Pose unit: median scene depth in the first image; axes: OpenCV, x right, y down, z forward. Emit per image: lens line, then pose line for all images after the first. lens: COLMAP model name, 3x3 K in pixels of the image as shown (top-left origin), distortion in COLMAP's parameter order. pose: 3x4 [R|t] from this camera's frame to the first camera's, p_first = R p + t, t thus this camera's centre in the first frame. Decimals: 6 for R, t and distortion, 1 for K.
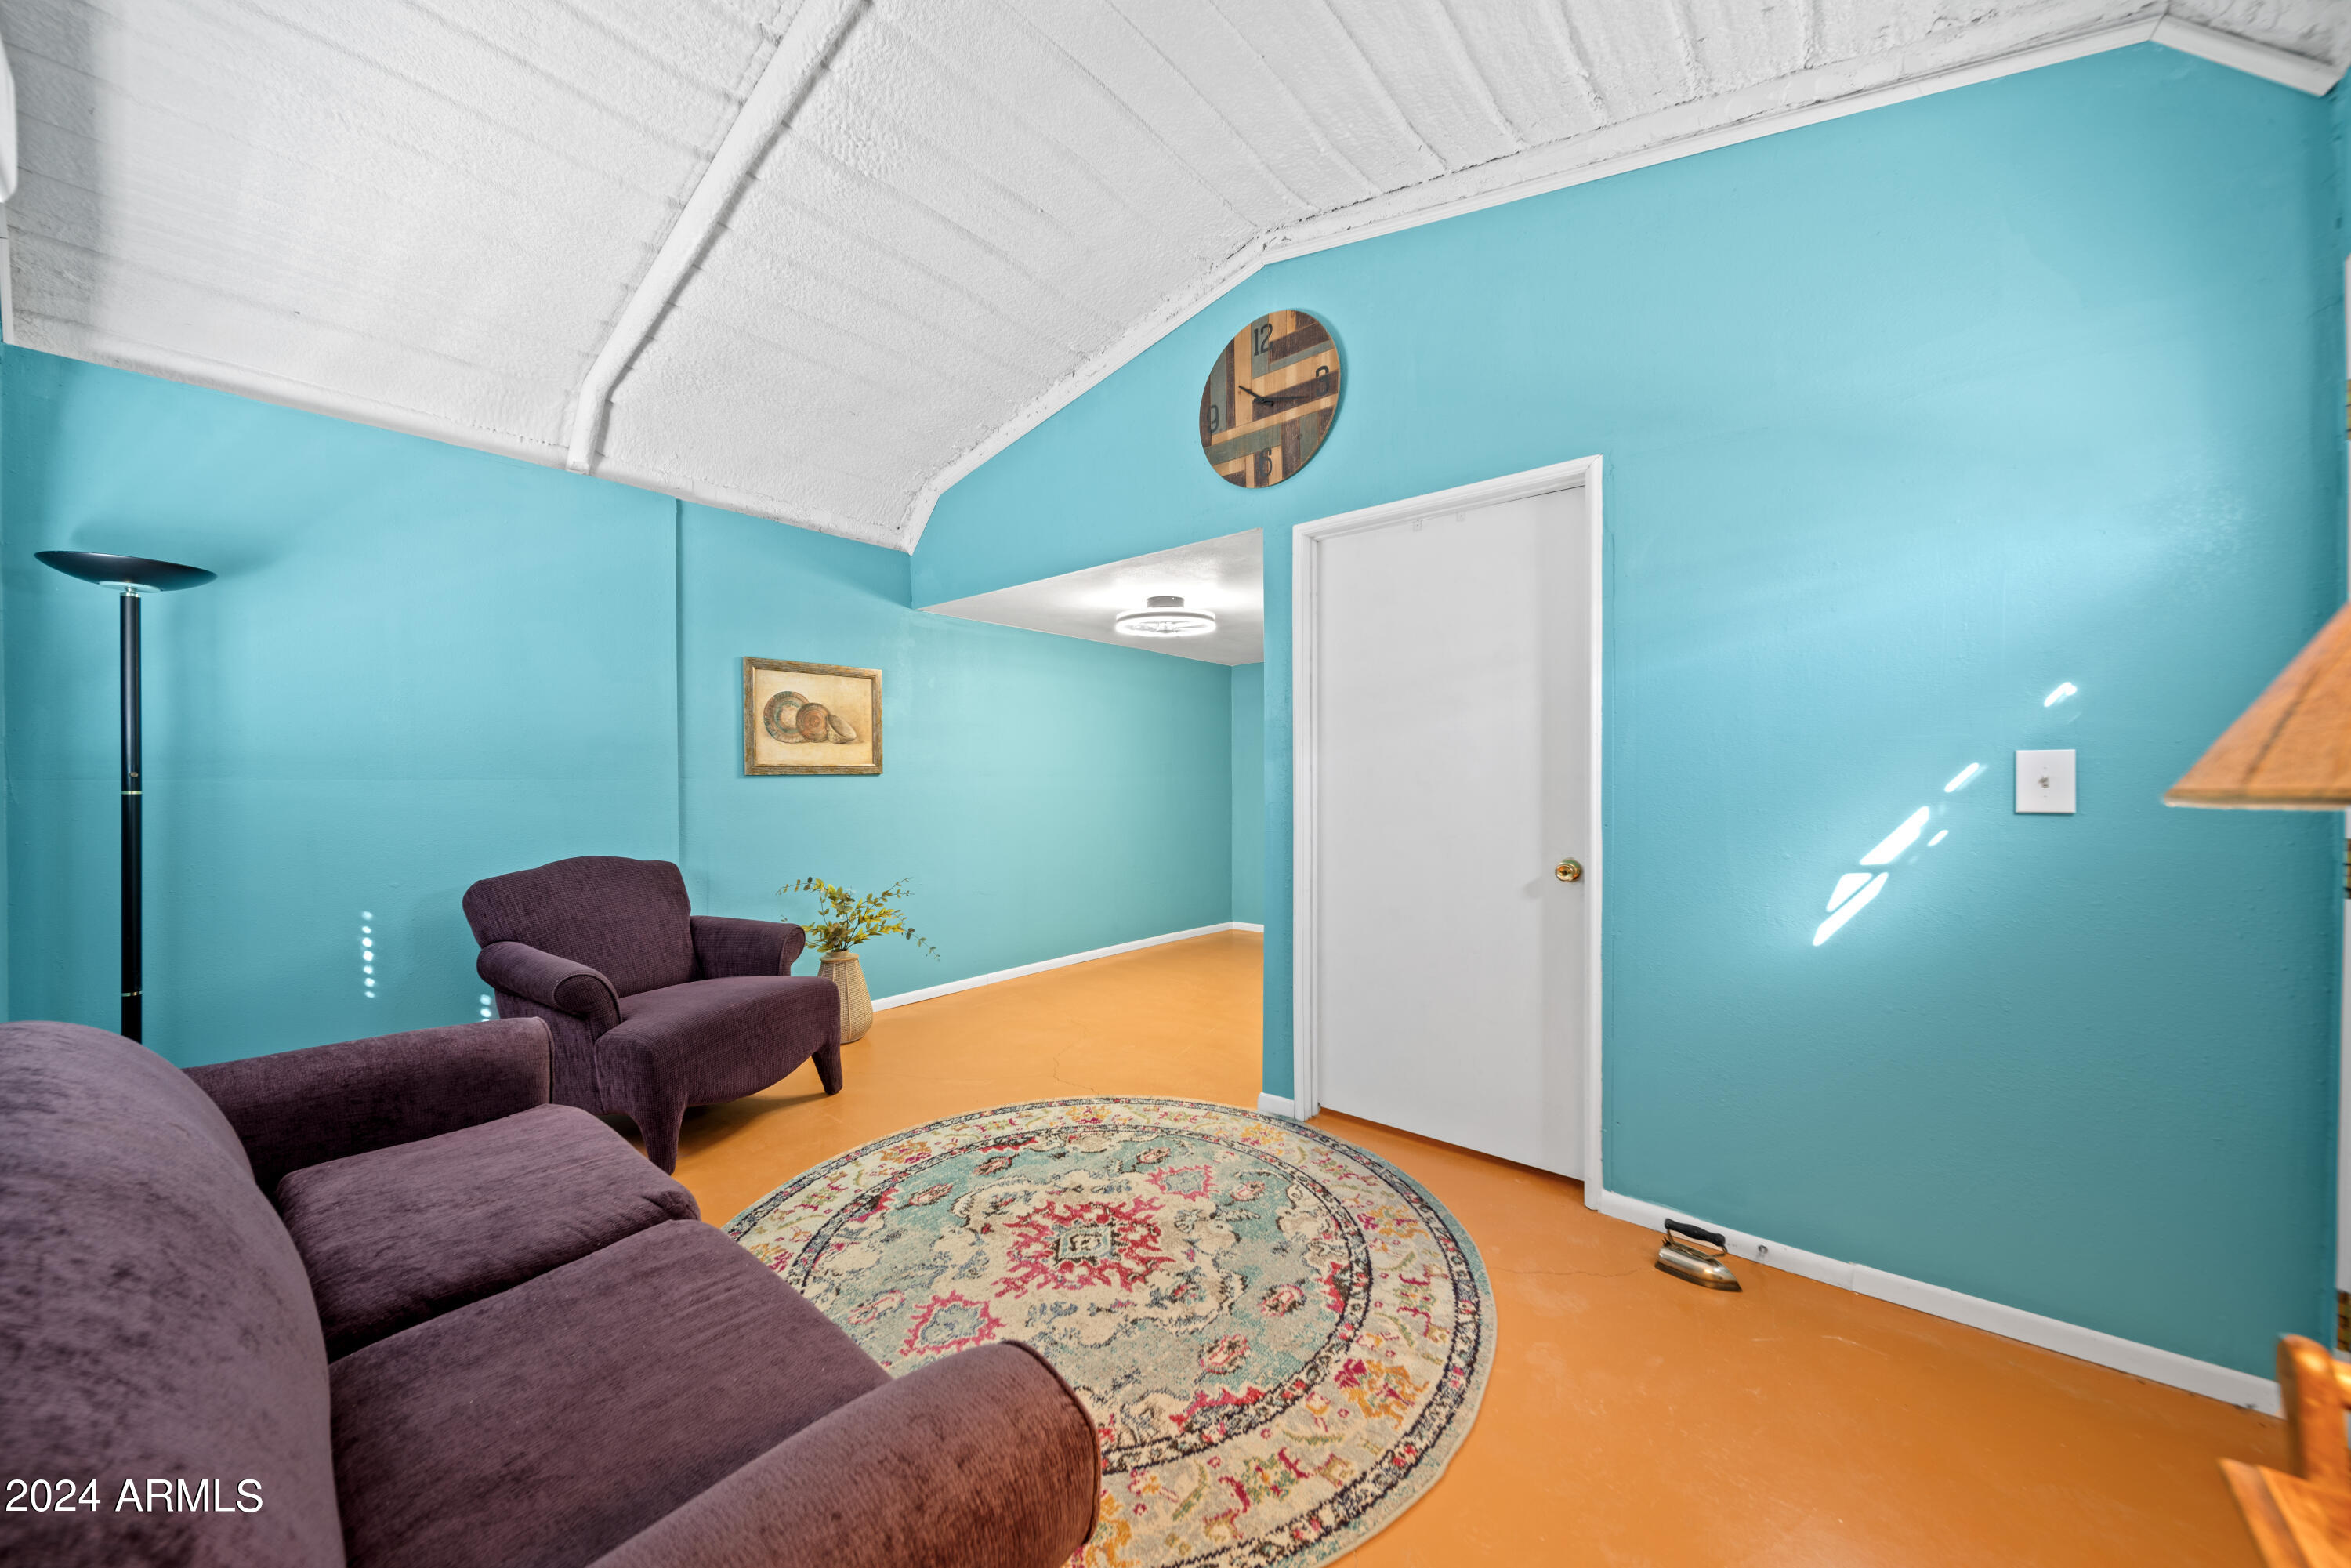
lens RADIAL K [[809.9, 0, 1186.1], [0, 809.9, 802.4], [0, 0, 1]] dist [0.000439, -0.000430]
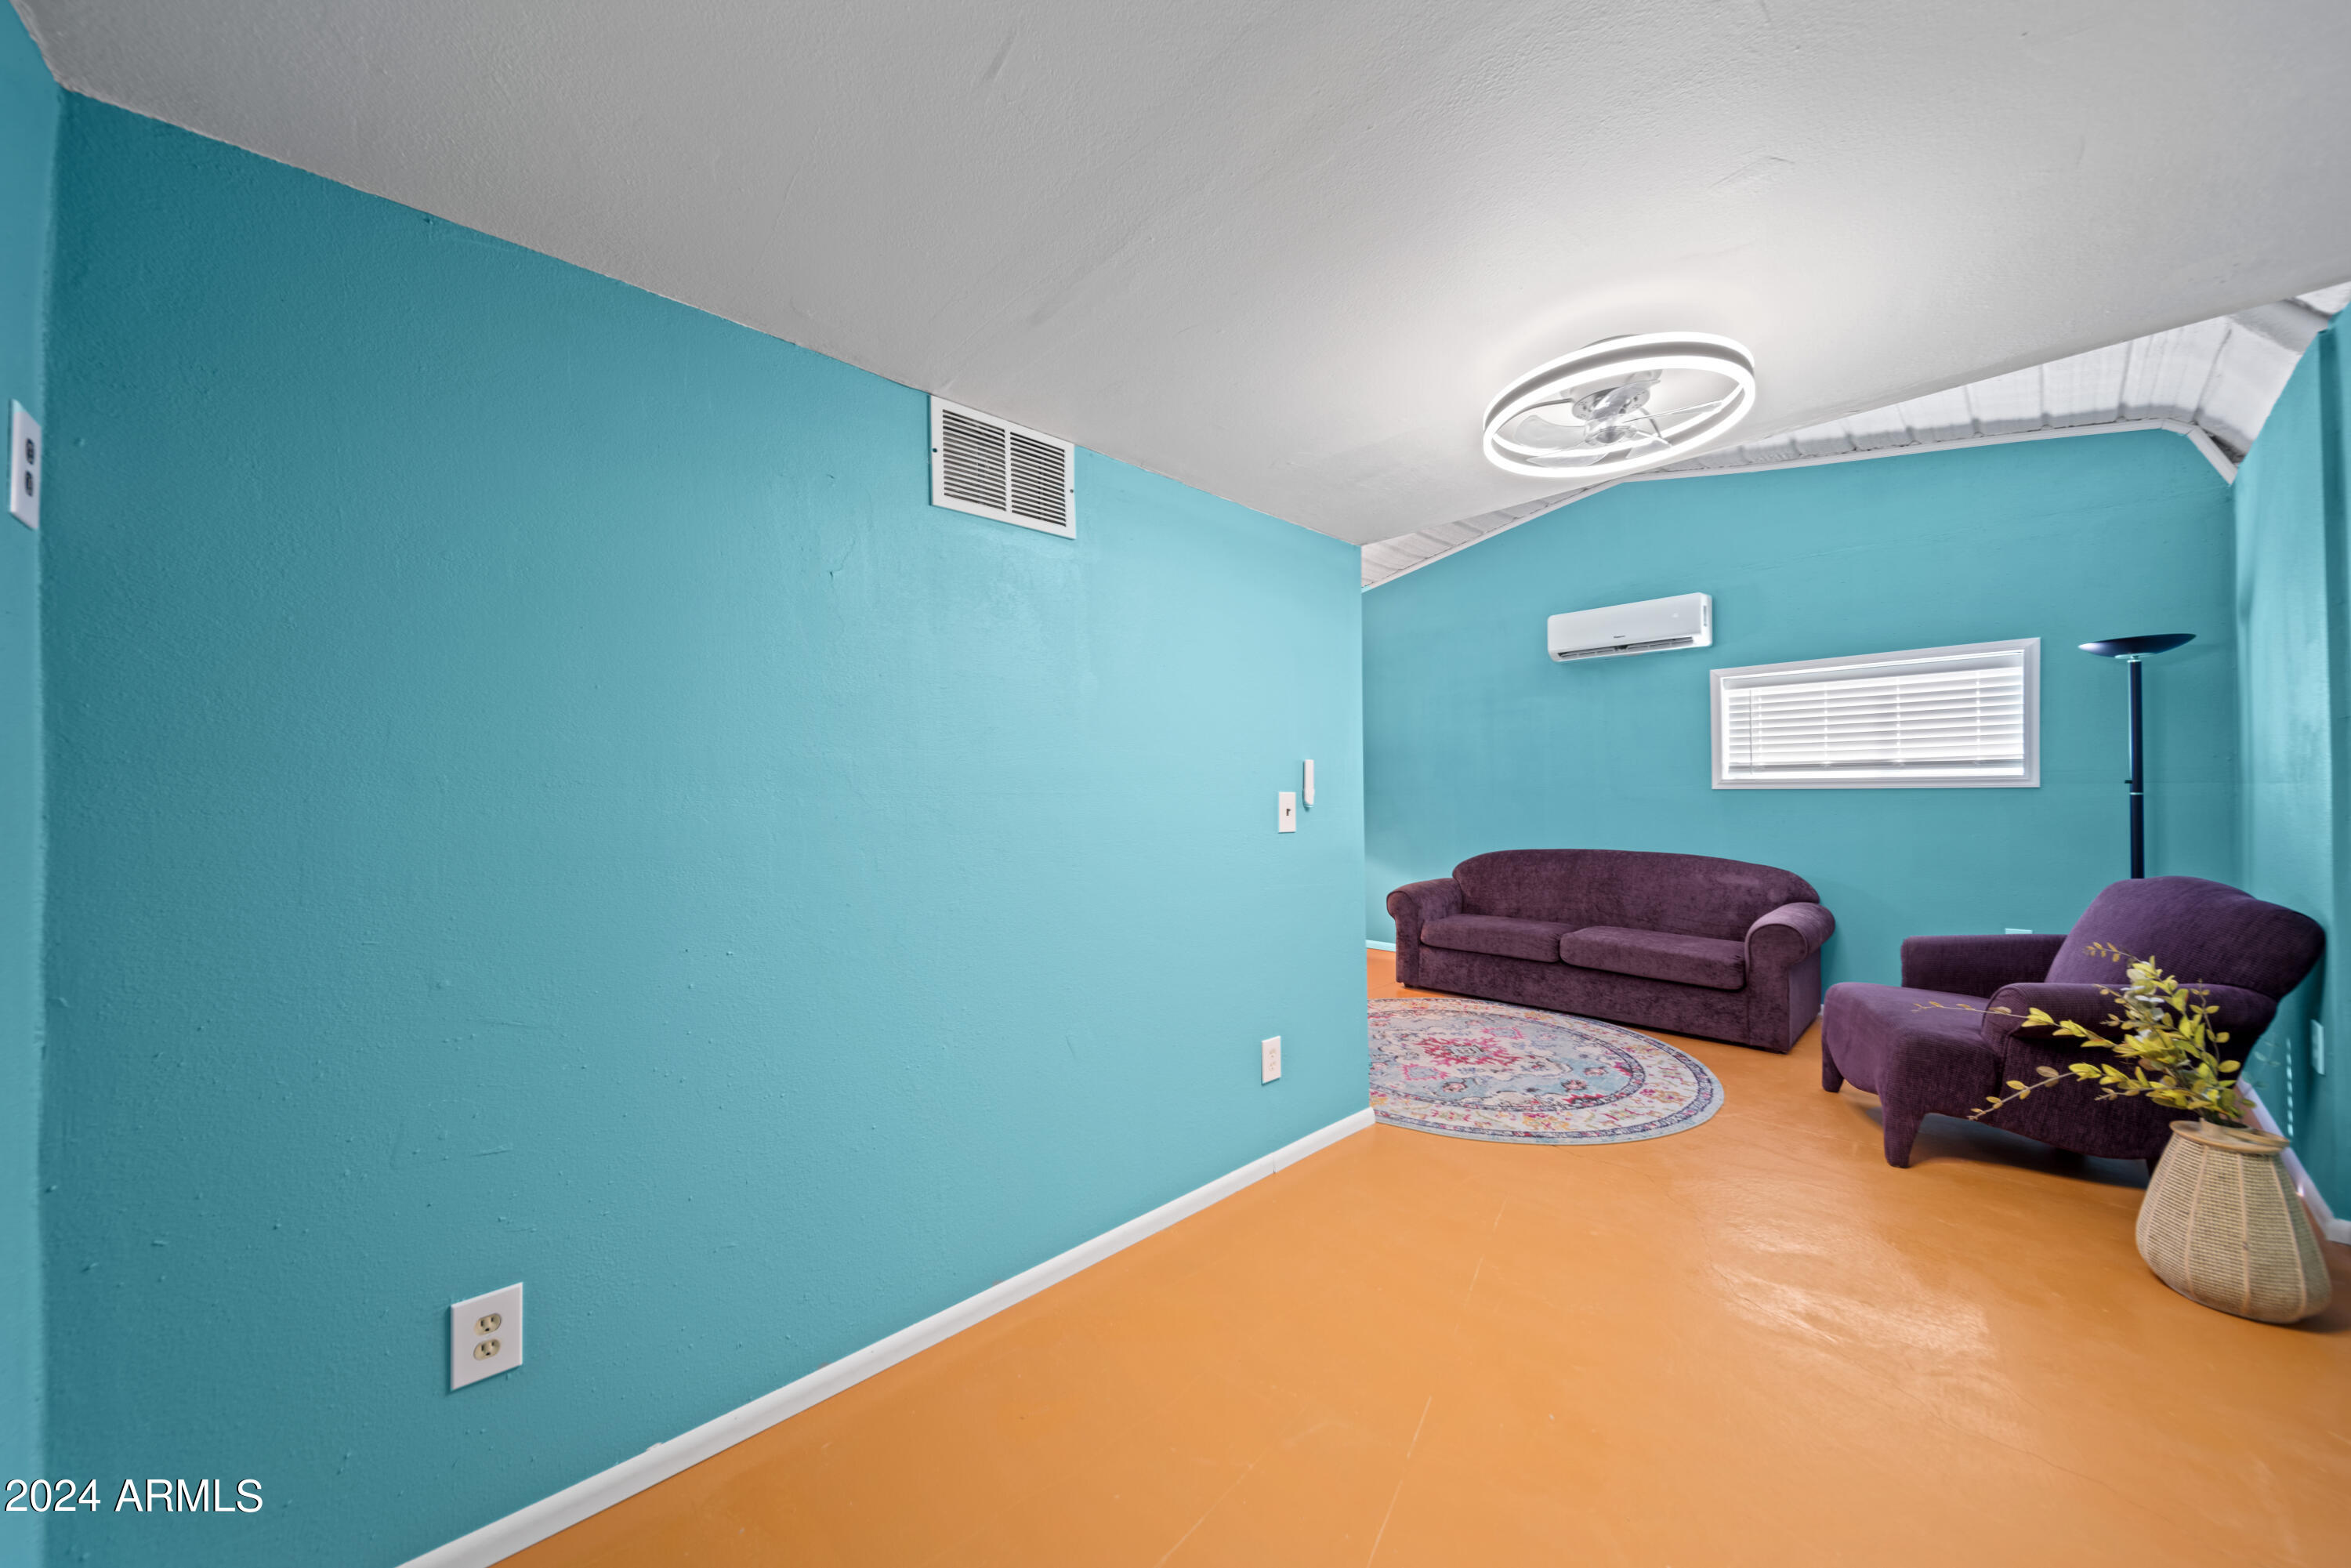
lens RADIAL K [[817.3, 0, 1175.5], [0, 817.3, 784.0], [0, 0, 1]] dist [-0.000840, 0.000082]
pose [[-0.992686, 0.015145, 0.119774, 0.312837], [0.016991, 0.999752, 0.014410, -0.092521], [-0.119526, 0.016340, -0.992697, 3.095133]]
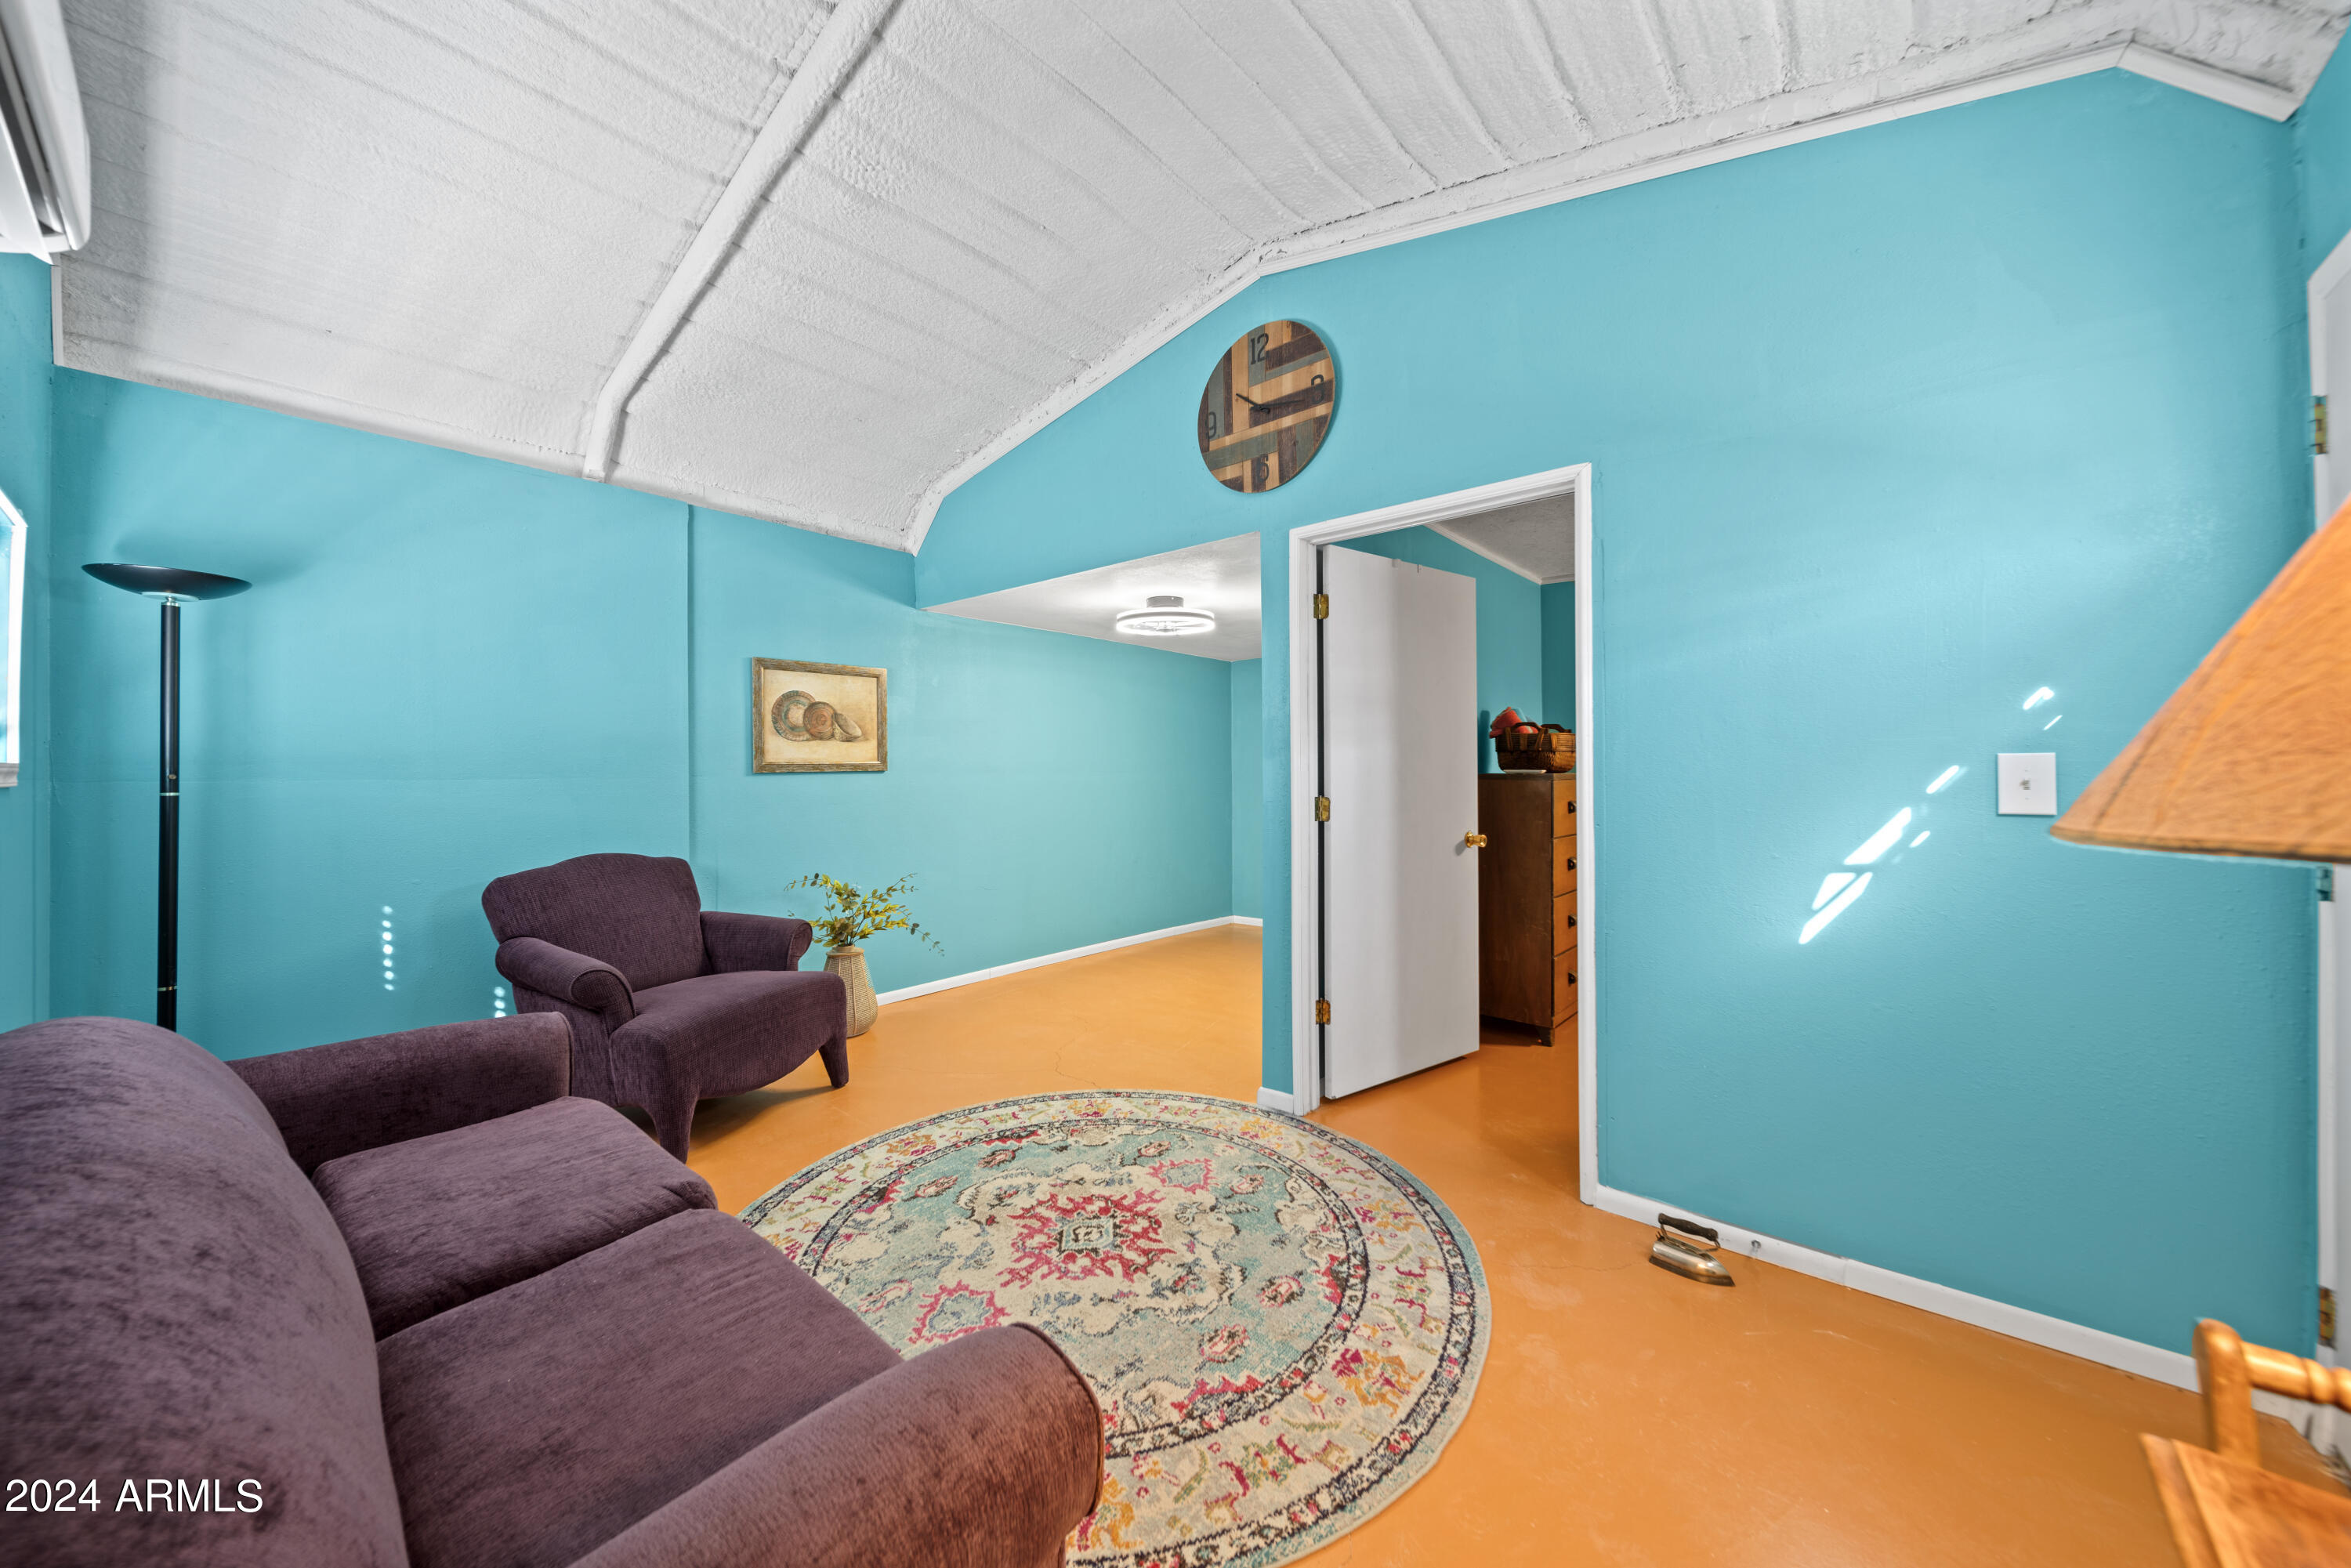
lens RADIAL K [[817.3, 0, 1175.5], [0, 817.3, 784.0], [0, 0, 1]] dist [-0.000840, 0.000082]
pose [[0.999889, -0.002944, -0.014605, 0.002486], [0.002805, 0.999950, -0.009586, -0.013961], [0.014632, 0.009544, 0.999847, -0.033858]]
